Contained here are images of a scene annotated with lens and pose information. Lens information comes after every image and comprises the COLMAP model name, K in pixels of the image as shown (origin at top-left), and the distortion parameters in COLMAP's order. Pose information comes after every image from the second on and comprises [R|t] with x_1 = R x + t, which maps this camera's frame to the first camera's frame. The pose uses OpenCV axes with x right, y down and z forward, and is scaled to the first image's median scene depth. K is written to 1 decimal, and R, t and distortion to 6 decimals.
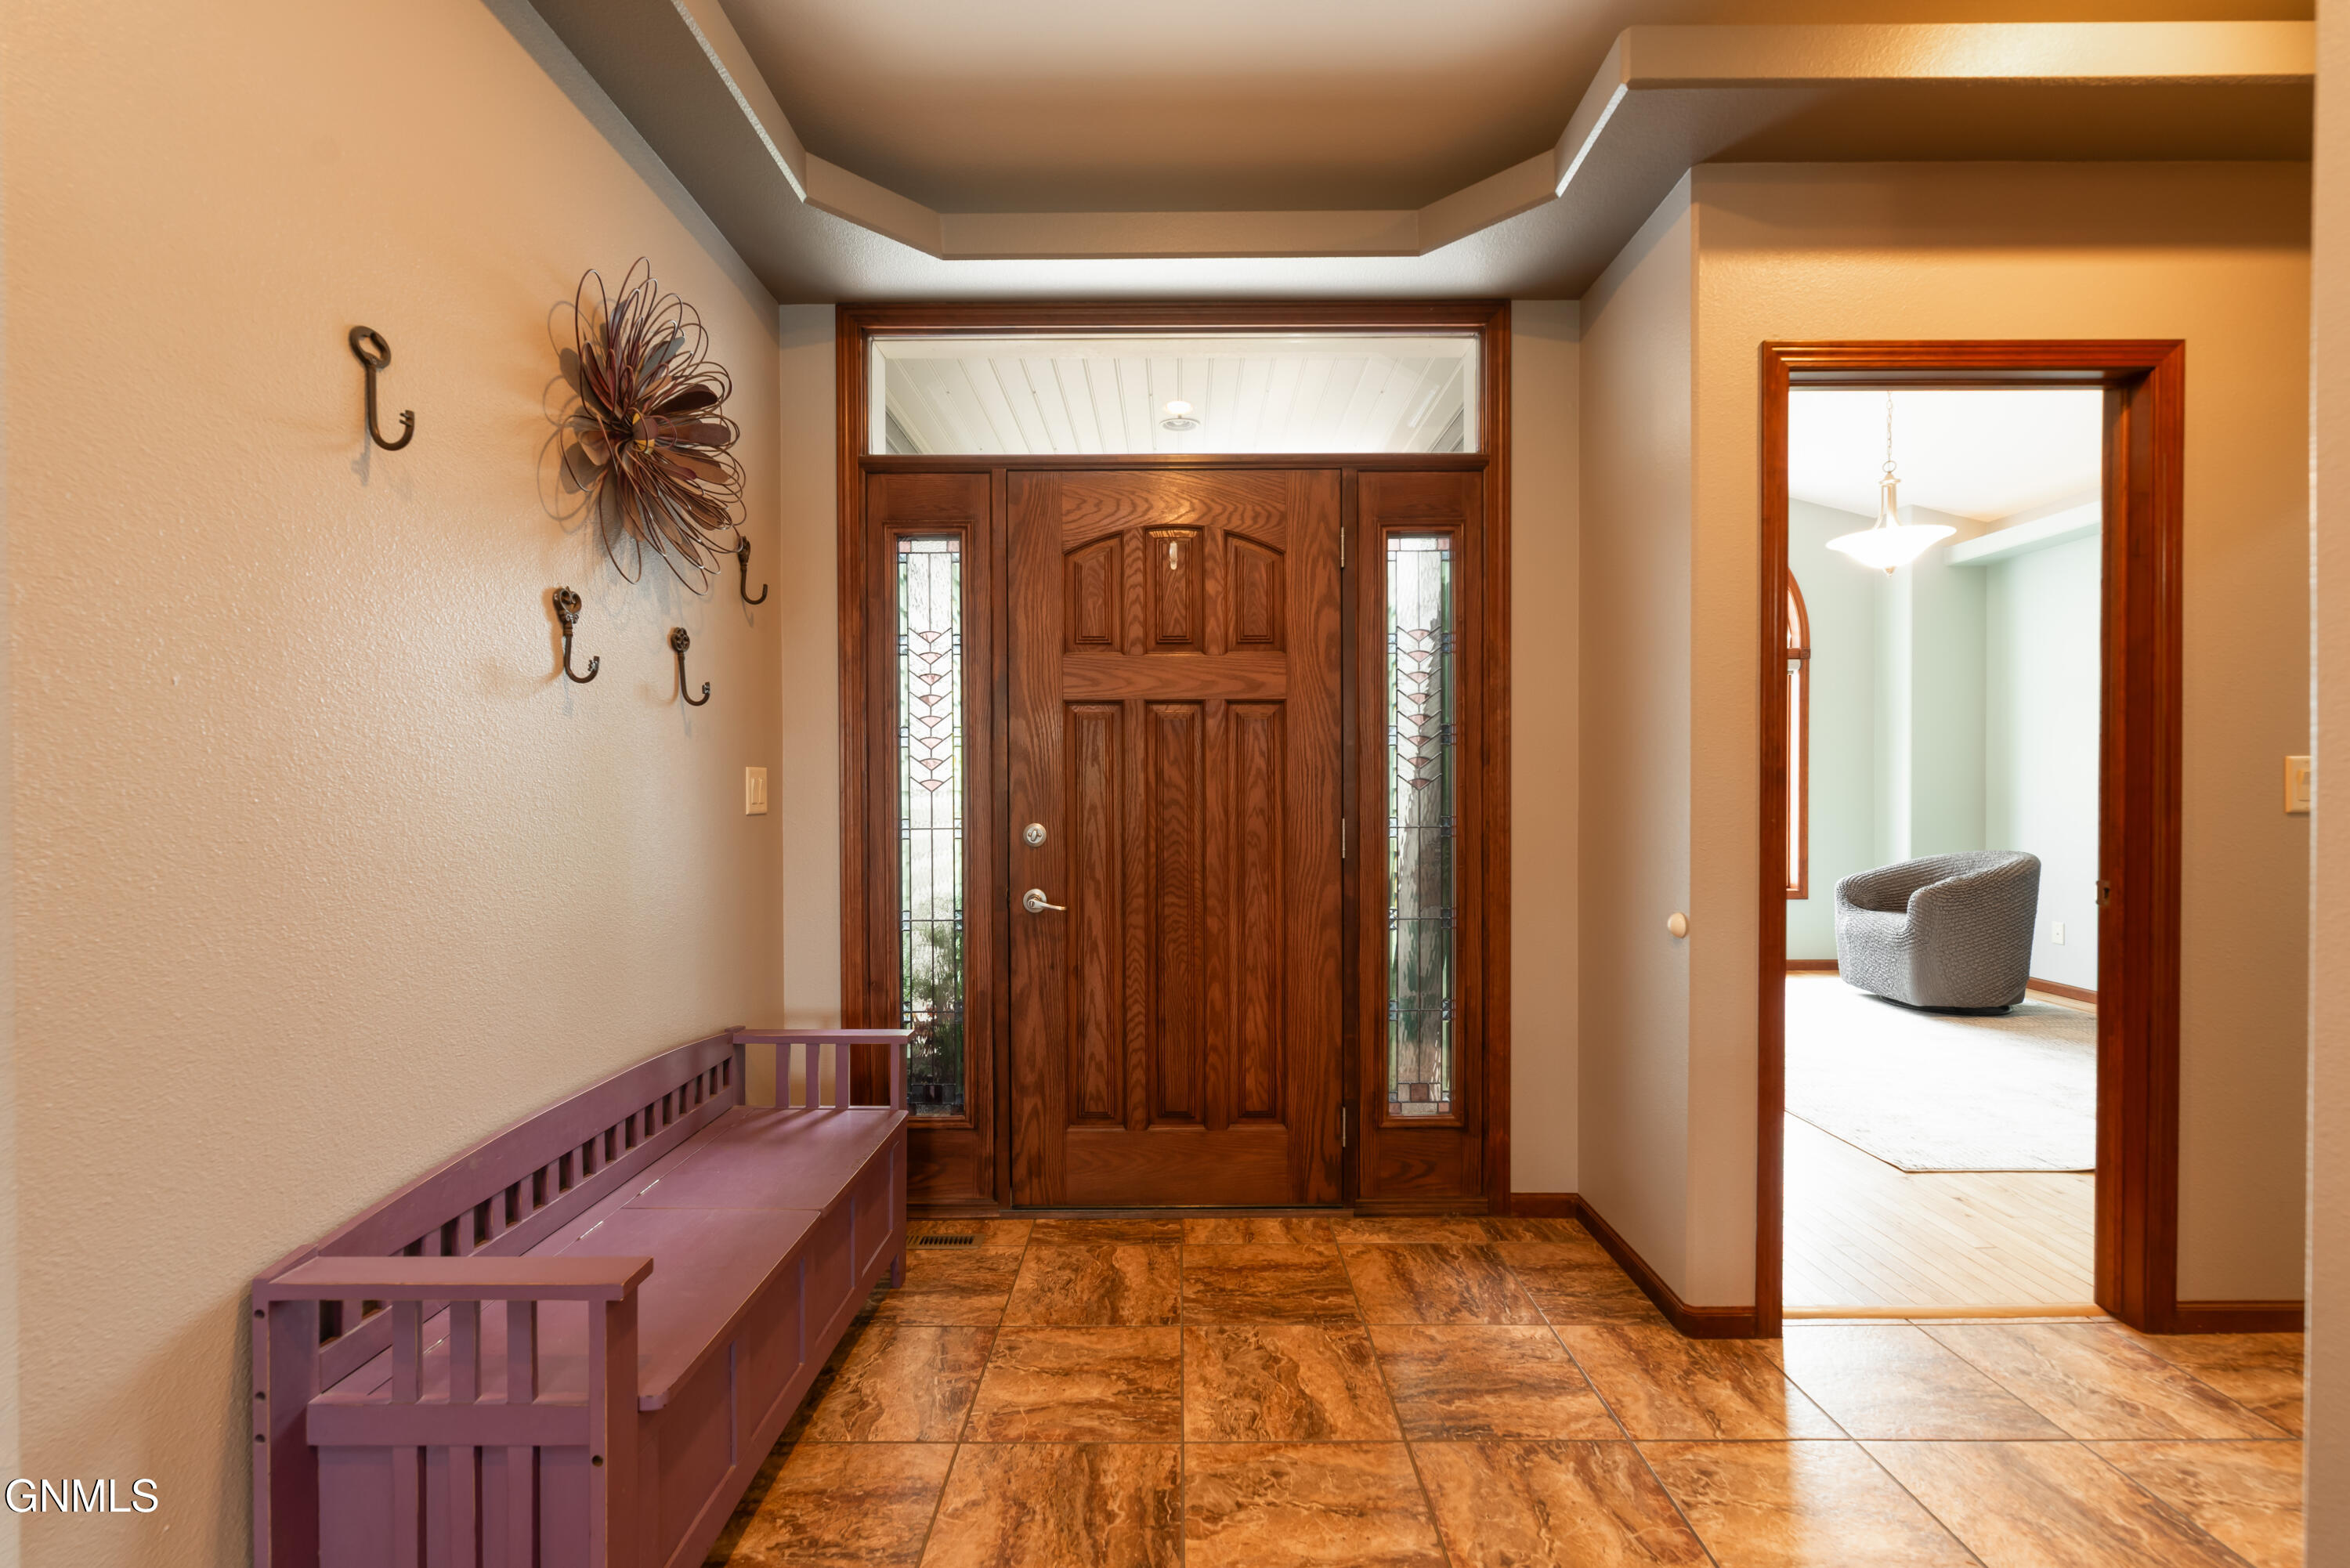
lens RADIAL K [[1005.6, 0, 1178.5], [0, 1005.6, 795.6], [0, 0, 1]] dist [-0.001047, 0.000762]
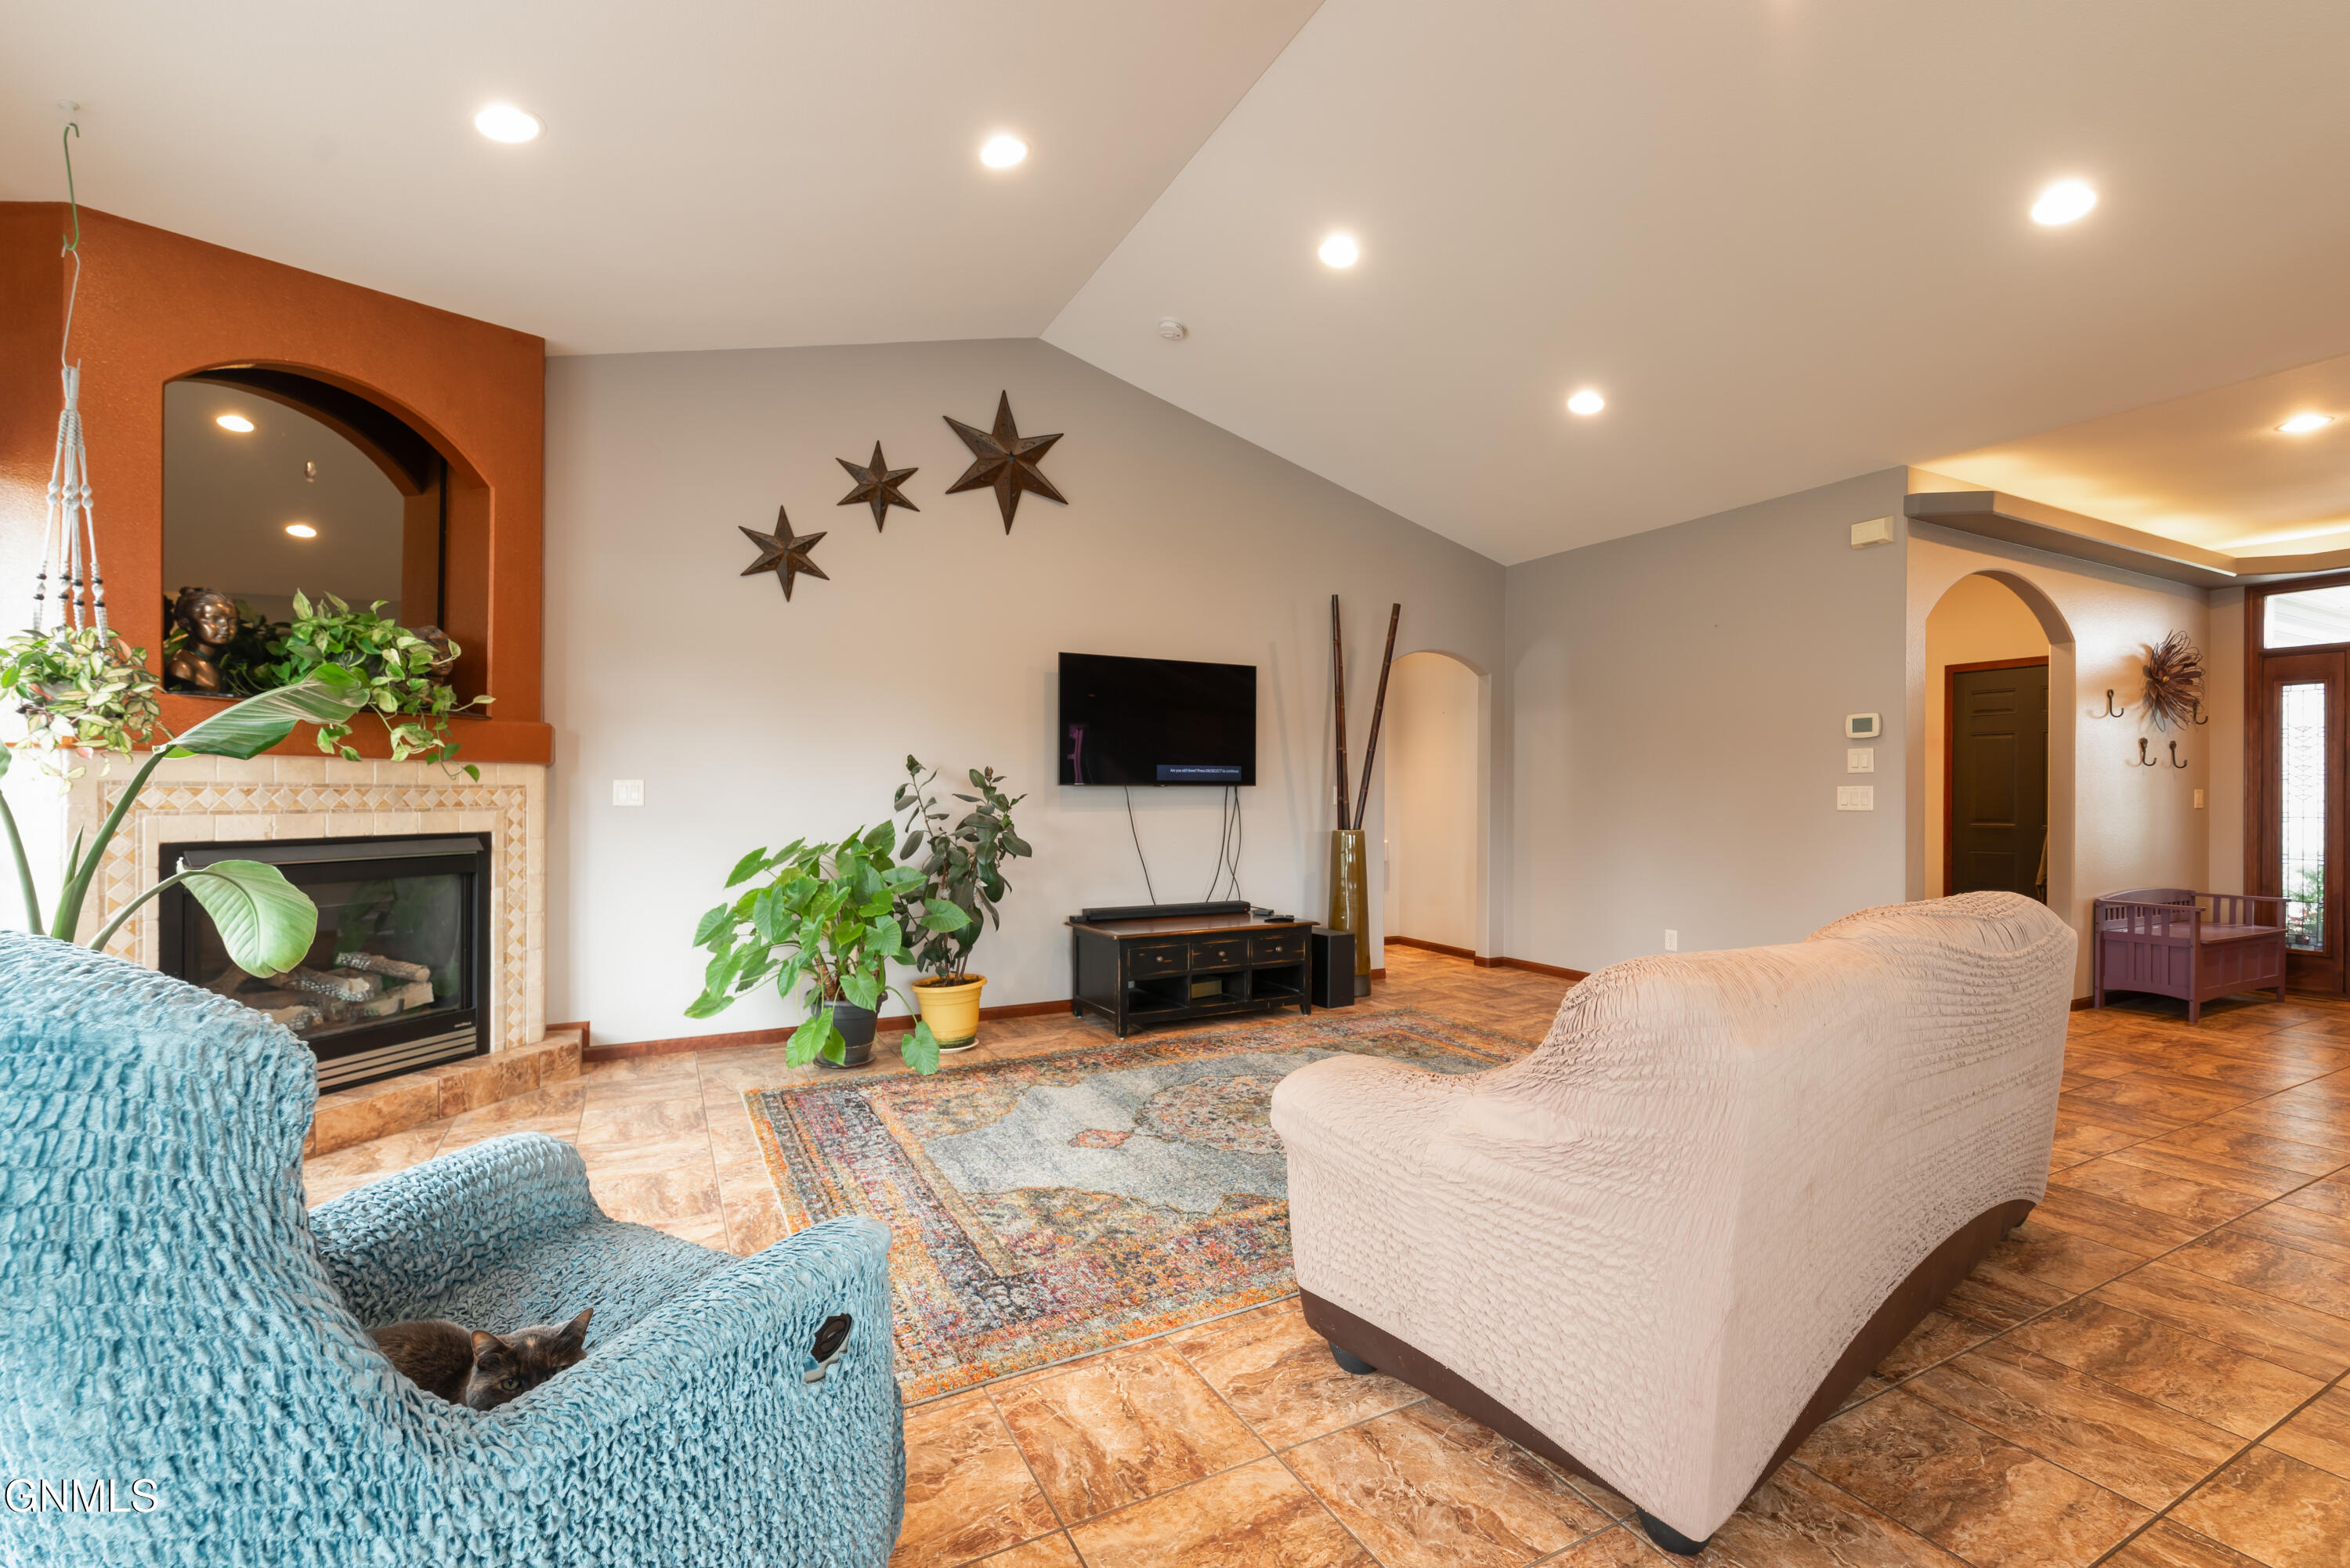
lens RADIAL K [[1005.6, 0, 1178.5], [0, 1005.6, 795.6], [0, 0, 1]] dist [-0.001047, 0.000762]
pose [[0.470500, 0.006146, -0.882379, 0.534862], [-0.012737, 0.999919, 0.000172, 0.016792], [0.882308, 0.011158, 0.470540, -2.192947]]
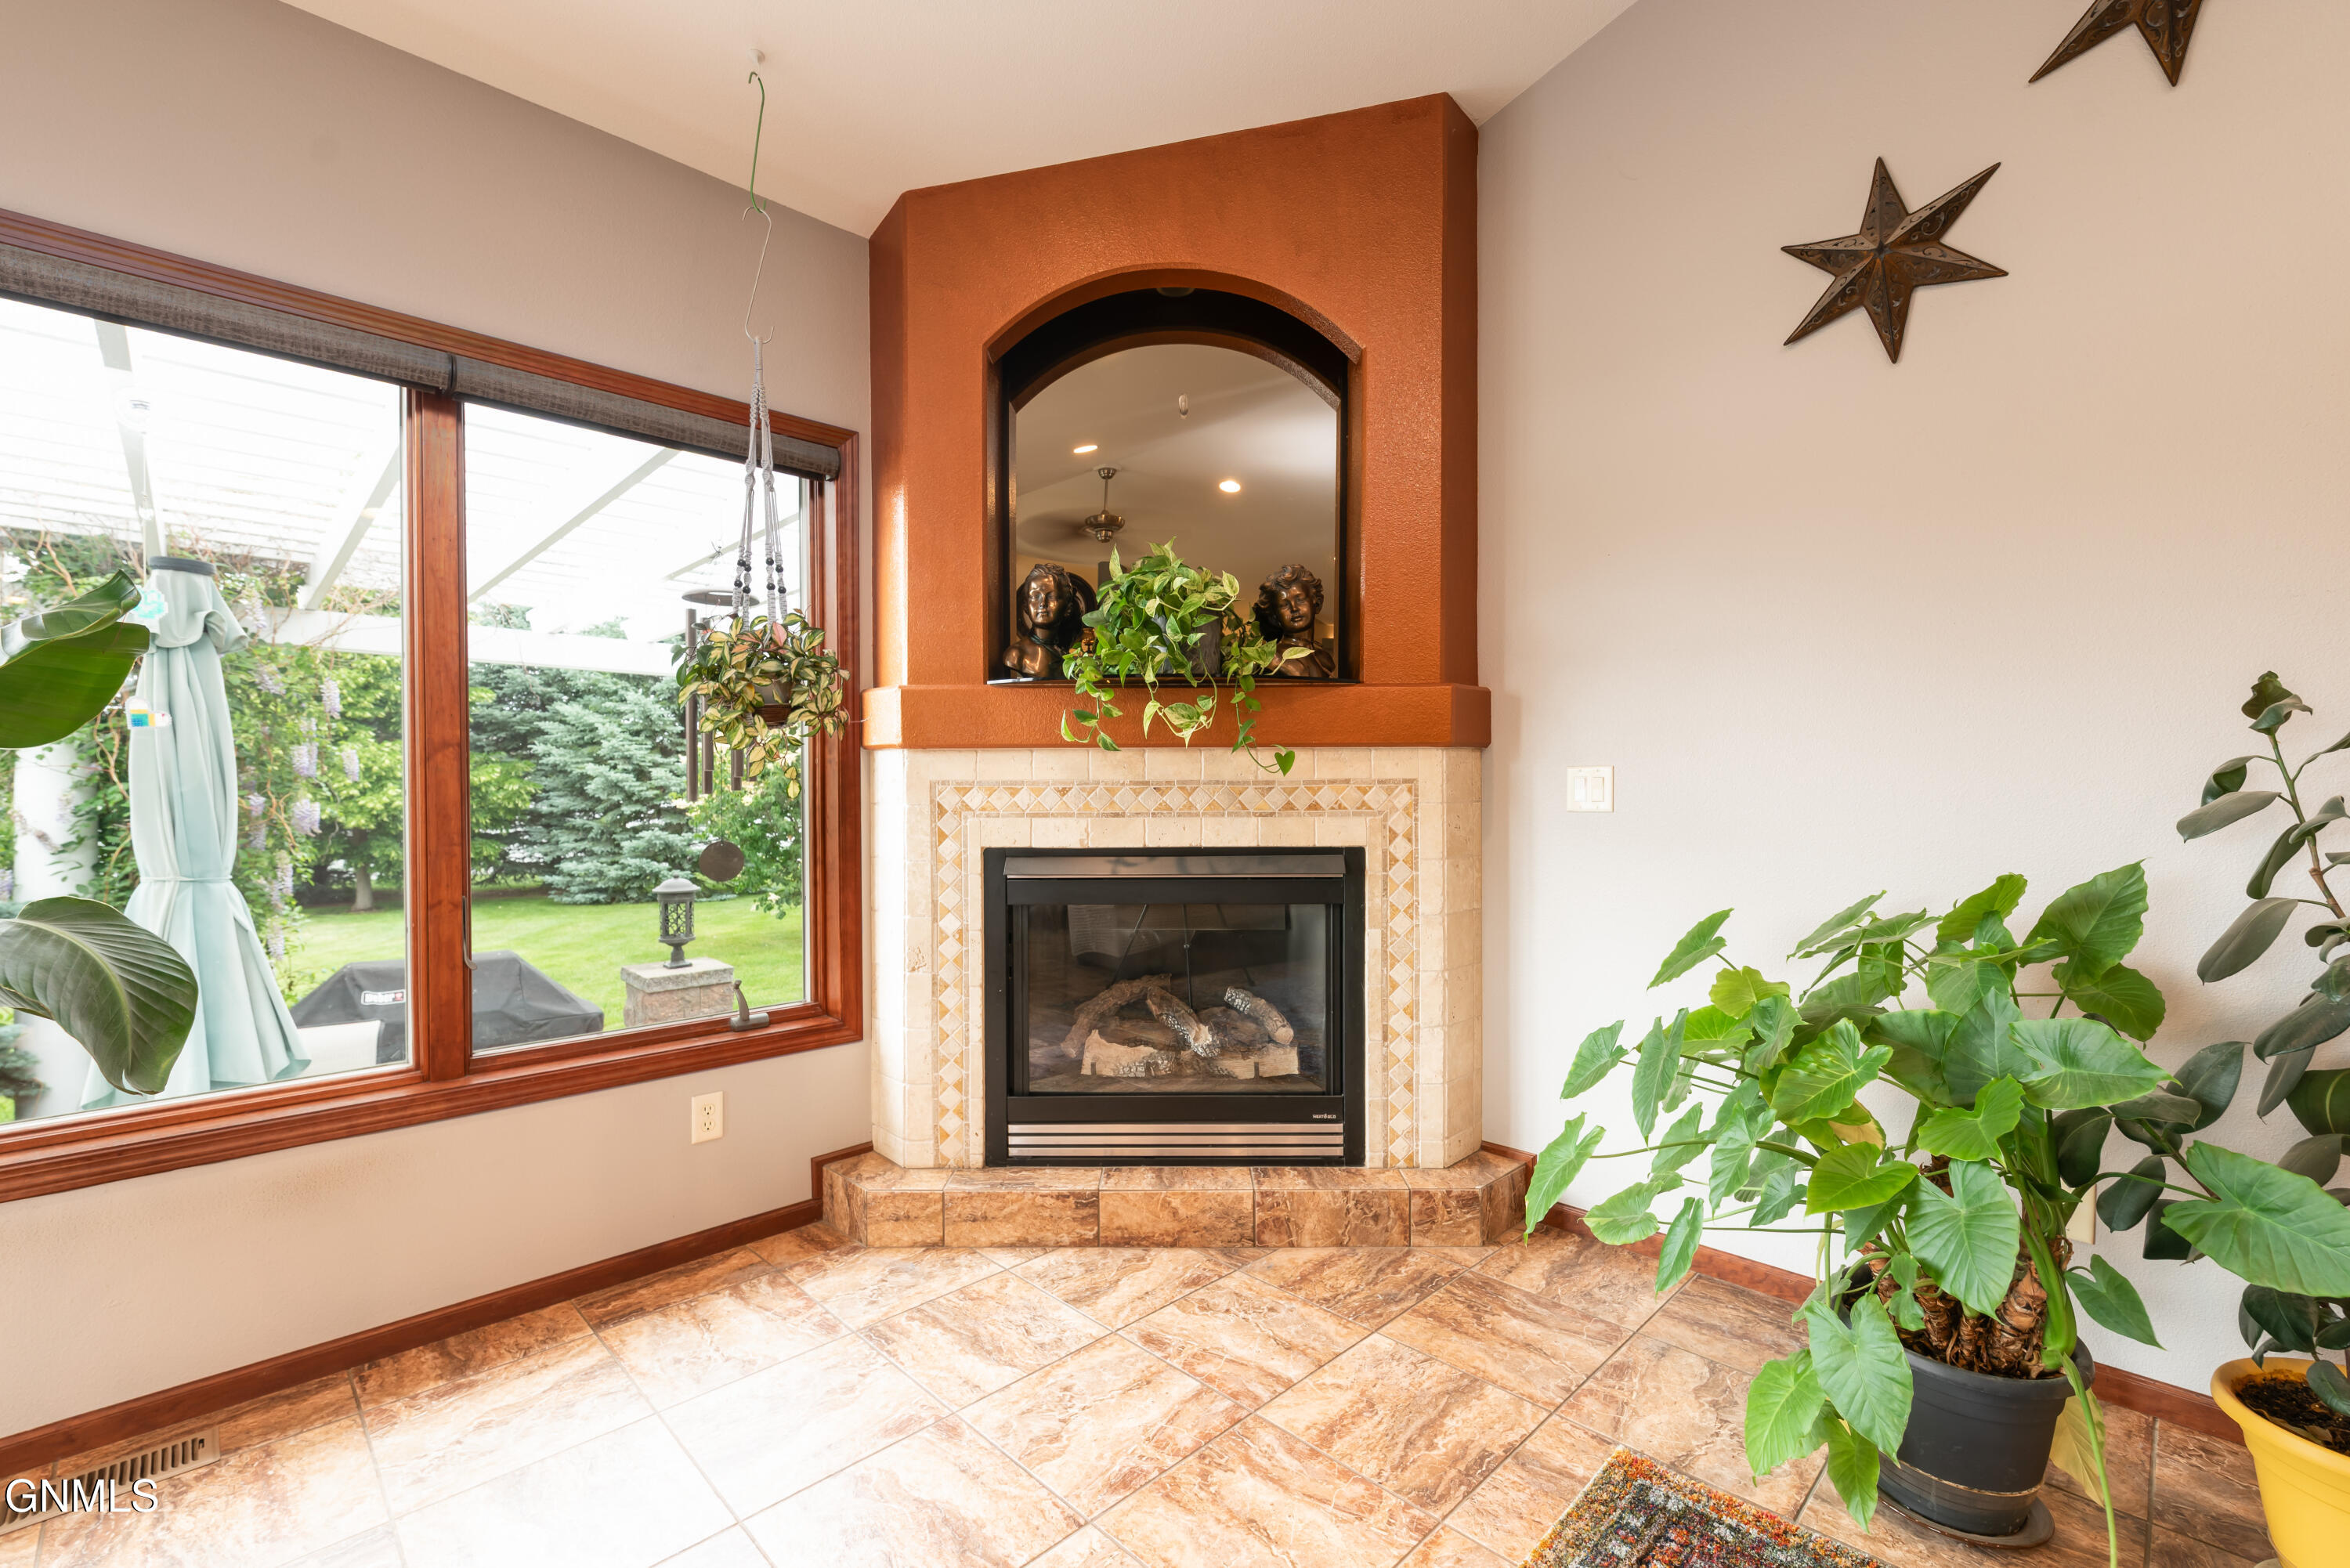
lens RADIAL K [[1005.6, 0, 1178.5], [0, 1005.6, 795.6], [0, 0, 1]] dist [-0.001047, 0.000762]
pose [[-0.709796, 0.010926, -0.704323, -0.297802], [0.000825, 0.999892, 0.014679, 0.015934], [0.704407, 0.009839, -0.709728, -1.836917]]
